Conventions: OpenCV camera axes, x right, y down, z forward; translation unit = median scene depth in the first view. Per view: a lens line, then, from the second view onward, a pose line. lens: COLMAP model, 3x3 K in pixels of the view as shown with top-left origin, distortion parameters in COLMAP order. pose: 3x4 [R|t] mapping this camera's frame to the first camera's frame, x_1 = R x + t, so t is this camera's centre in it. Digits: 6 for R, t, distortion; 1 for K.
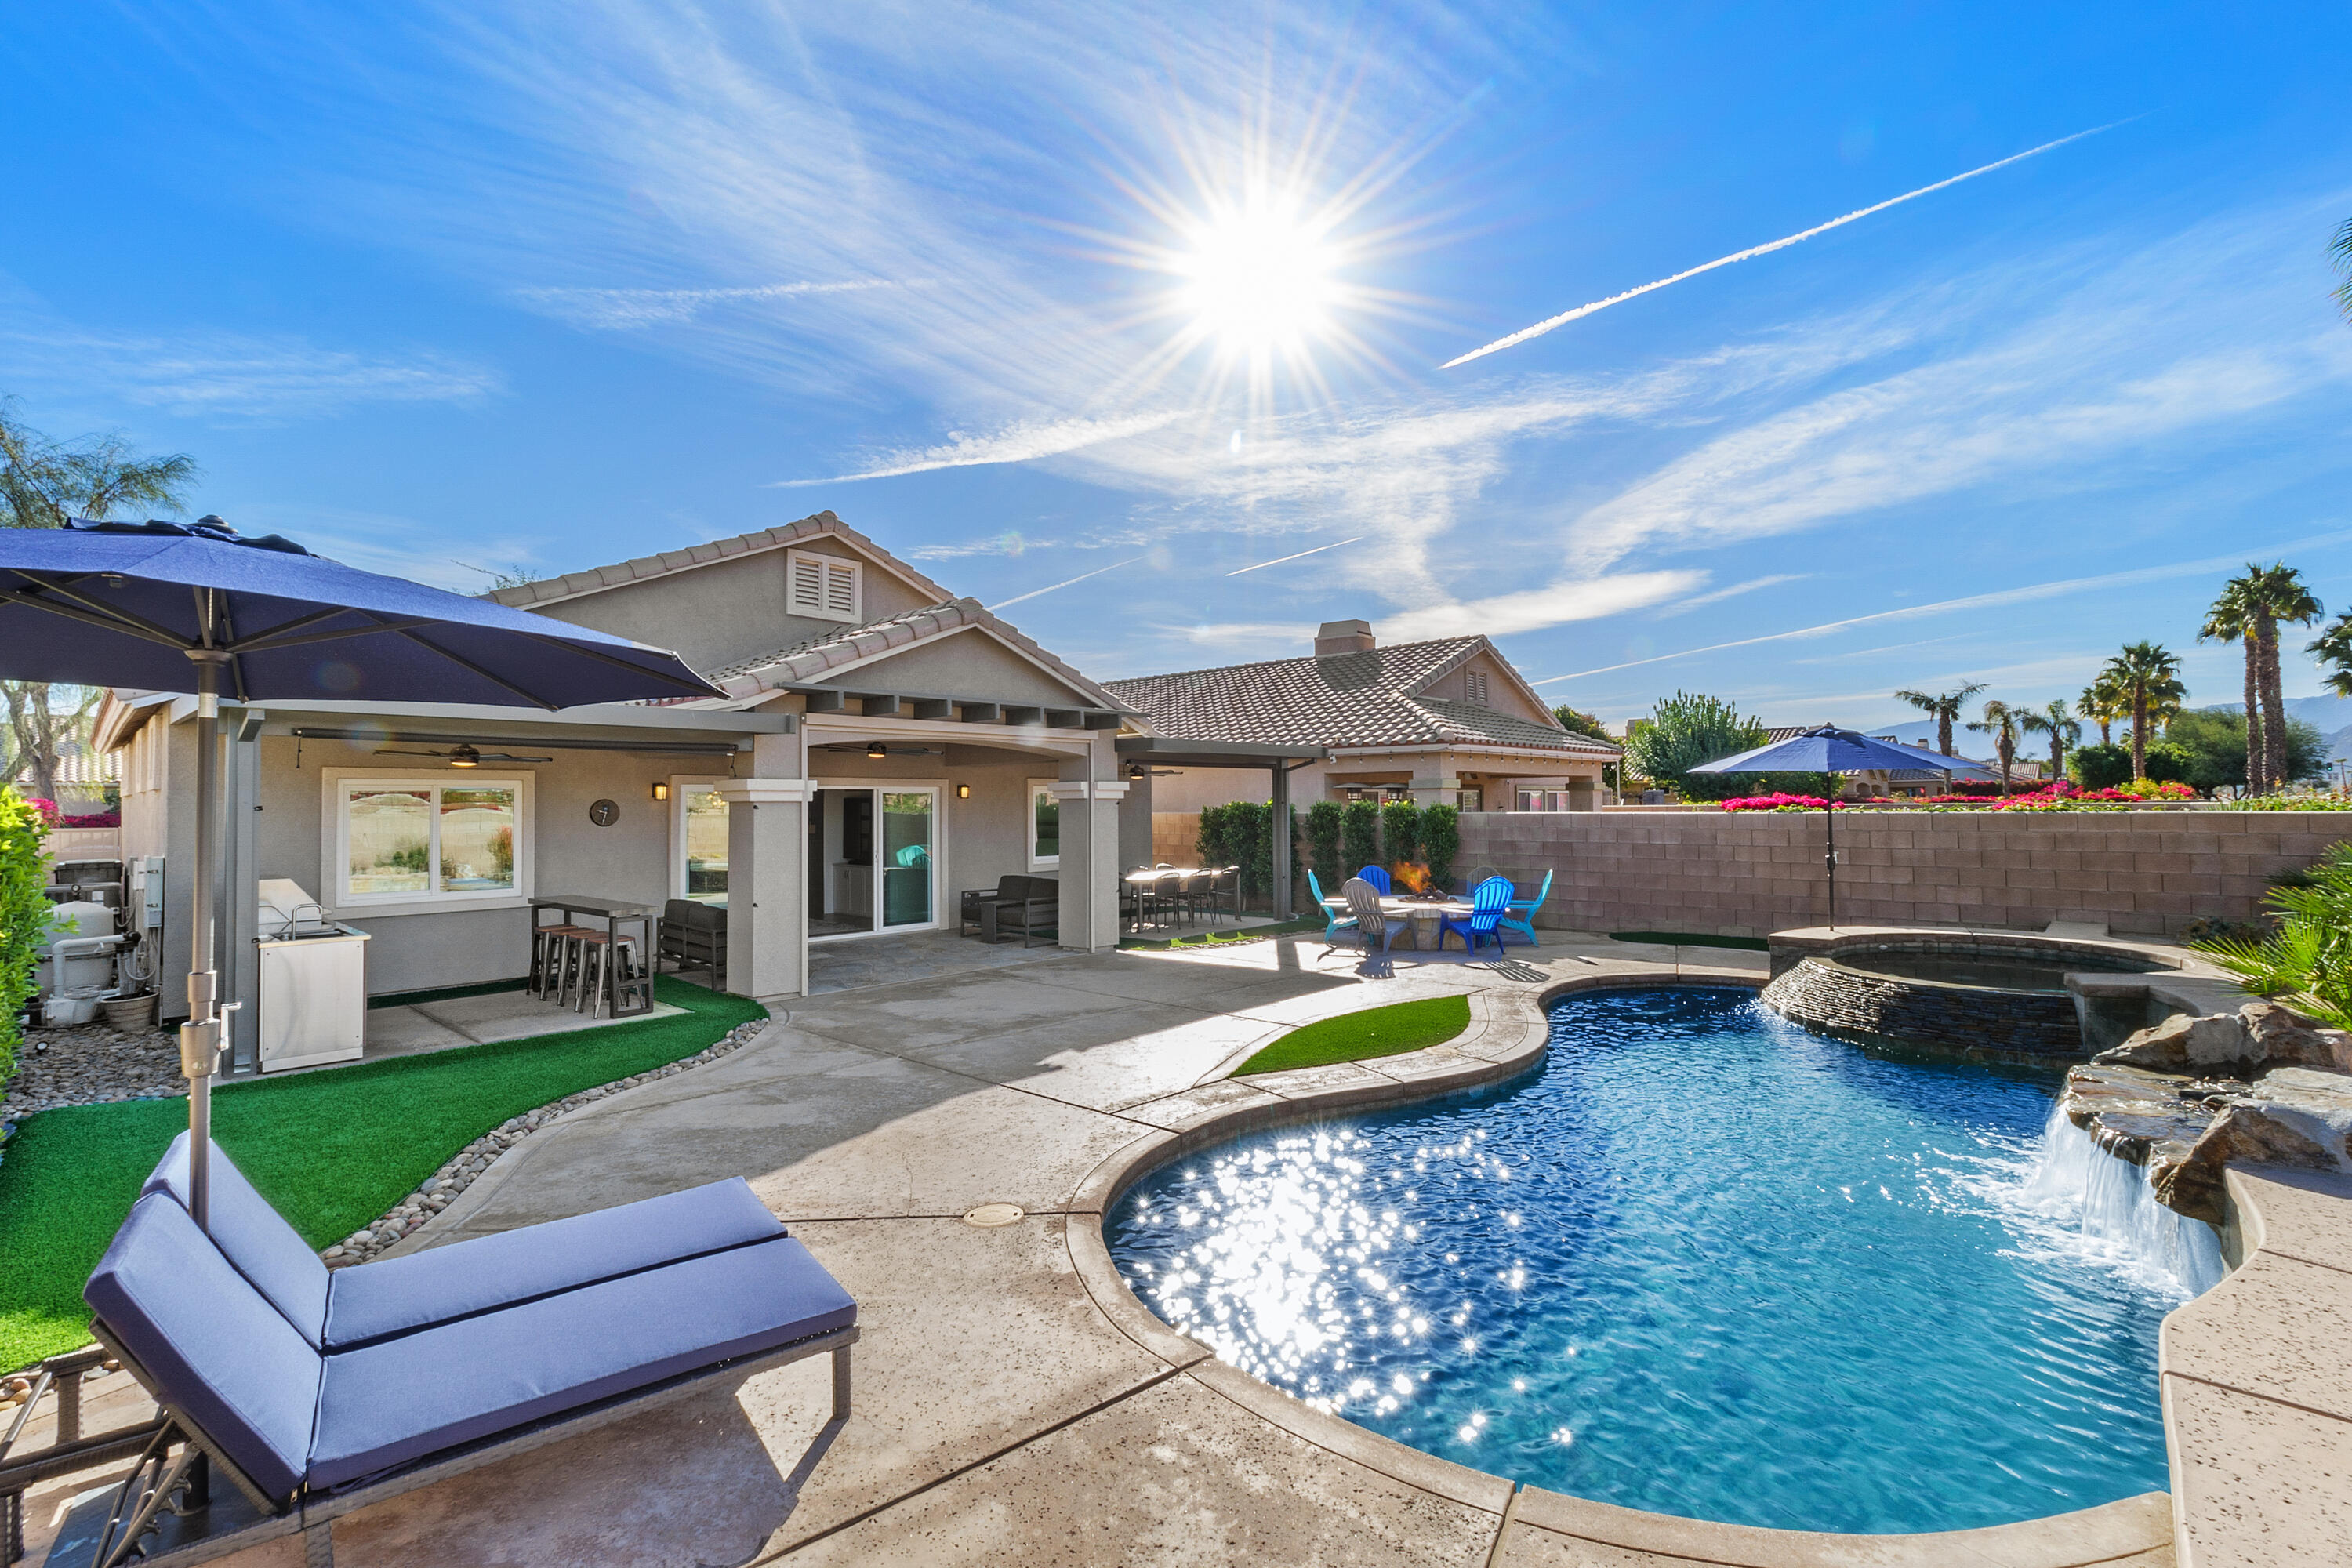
lens RADIAL K [[1035.6, 0, 1162.7], [0, 1035.6, 788.1], [0, 0, 1]] dist [0.001258, -0.000487]
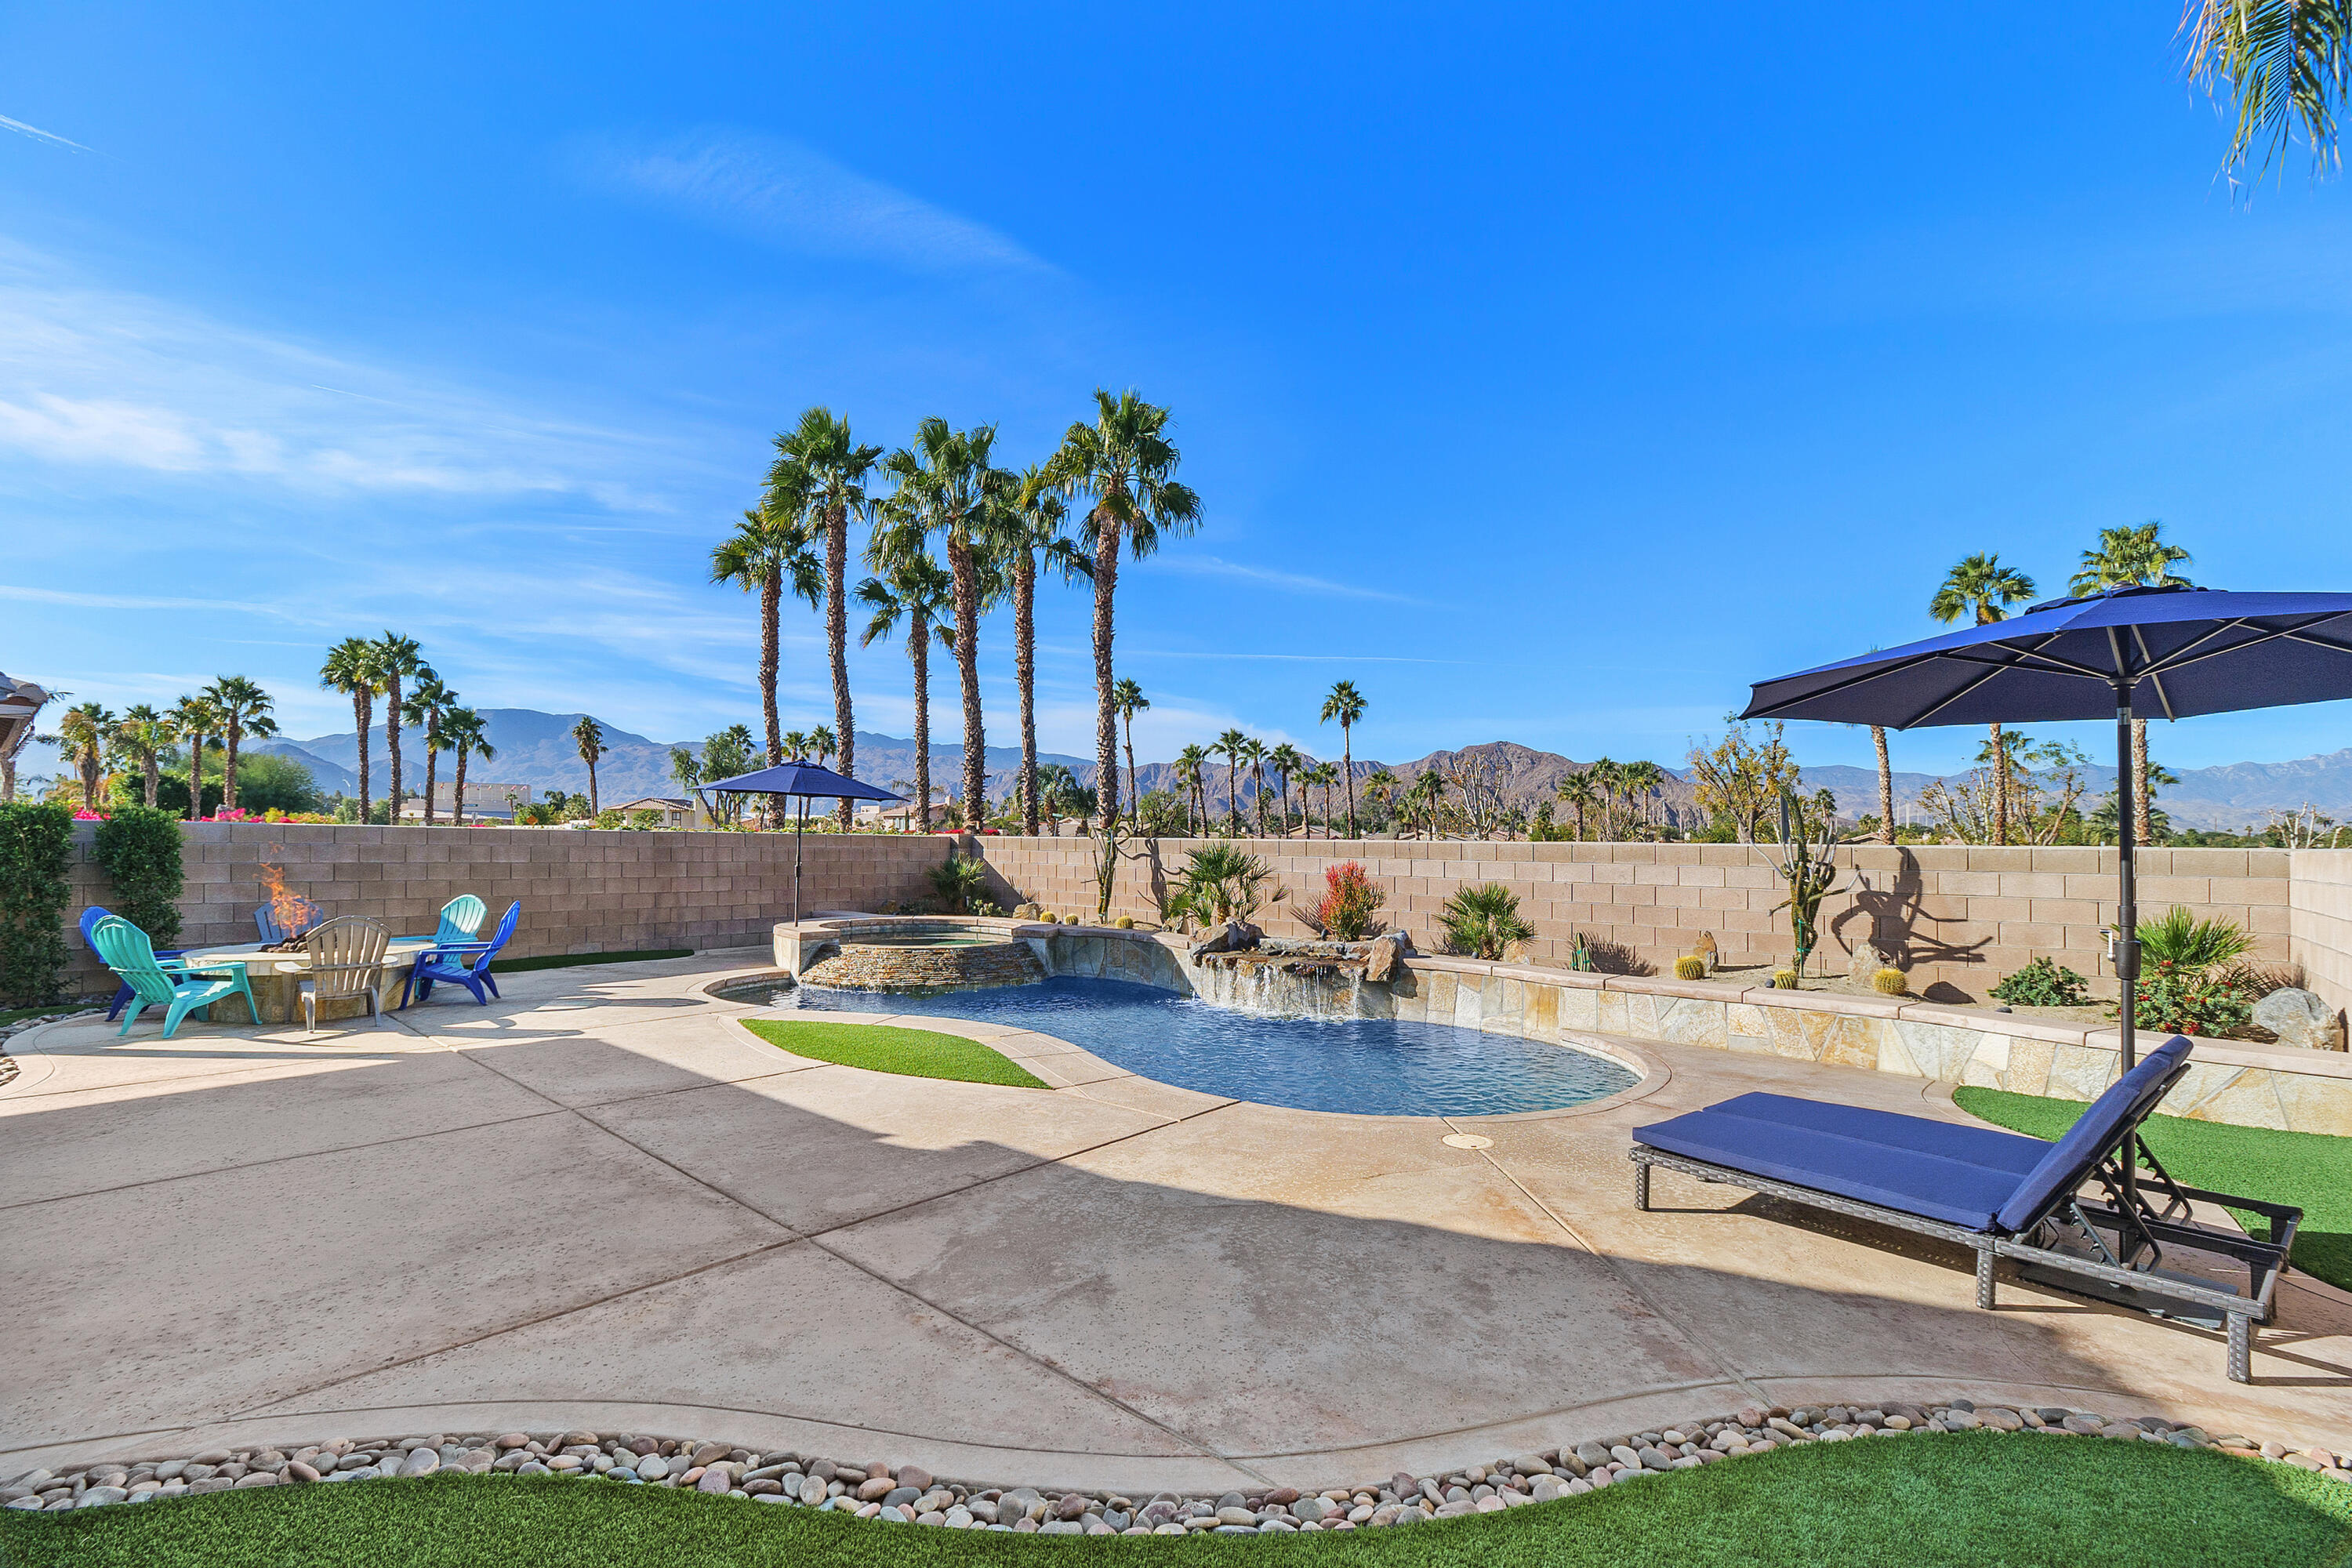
lens RADIAL K [[1035.6, 0, 1160.2], [0, 1035.6, 841.2], [0, 0, 1]] dist [0.001258, -0.000487]
pose [[-0.041267, 0.011470, 0.999082, -0.445554], [-0.030974, 0.999439, -0.012753, 0.028807], [-0.998668, -0.031472, -0.040888, 0.464611]]
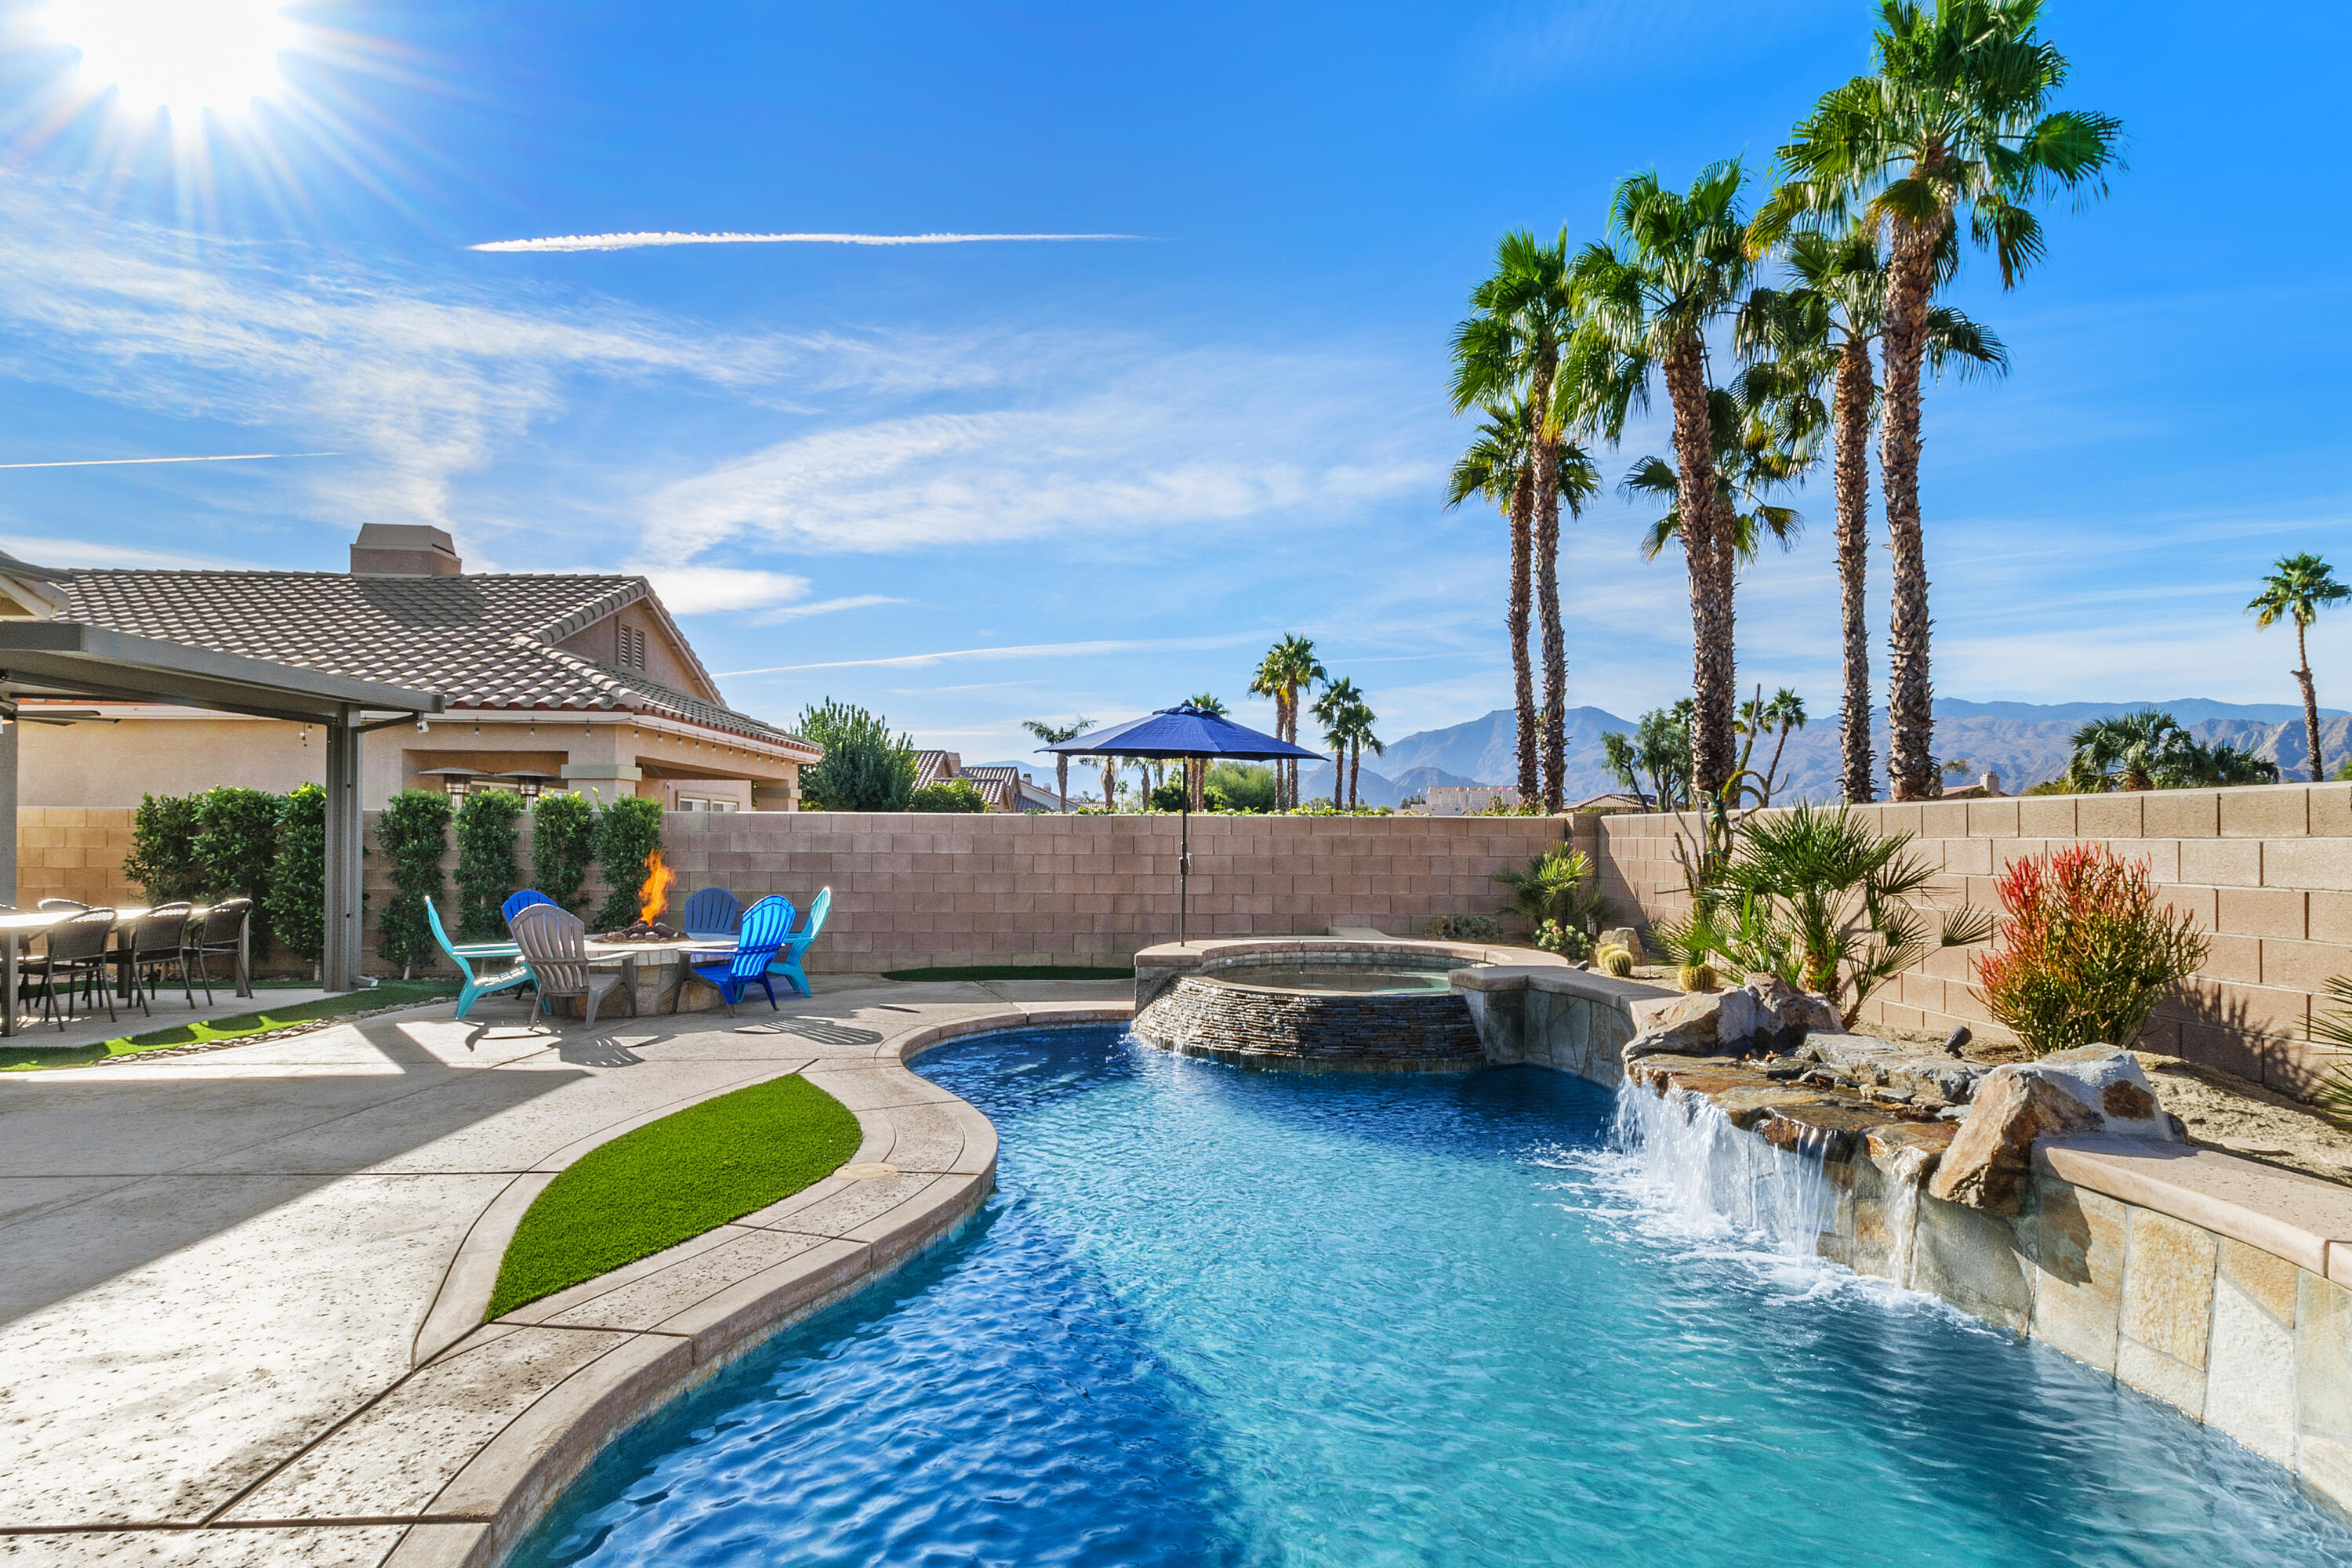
lens RADIAL K [[1243.8, 0, 1207.8], [0, 1243.8, 842.7], [0, 0, 1]] dist [-0.004010, 0.000603]
pose [[0.698601, 0.010851, 0.715429, -0.050686], [-0.024339, 0.999667, 0.008604, 0.032601], [-0.715097, -0.023423, 0.698633, 0.206859]]
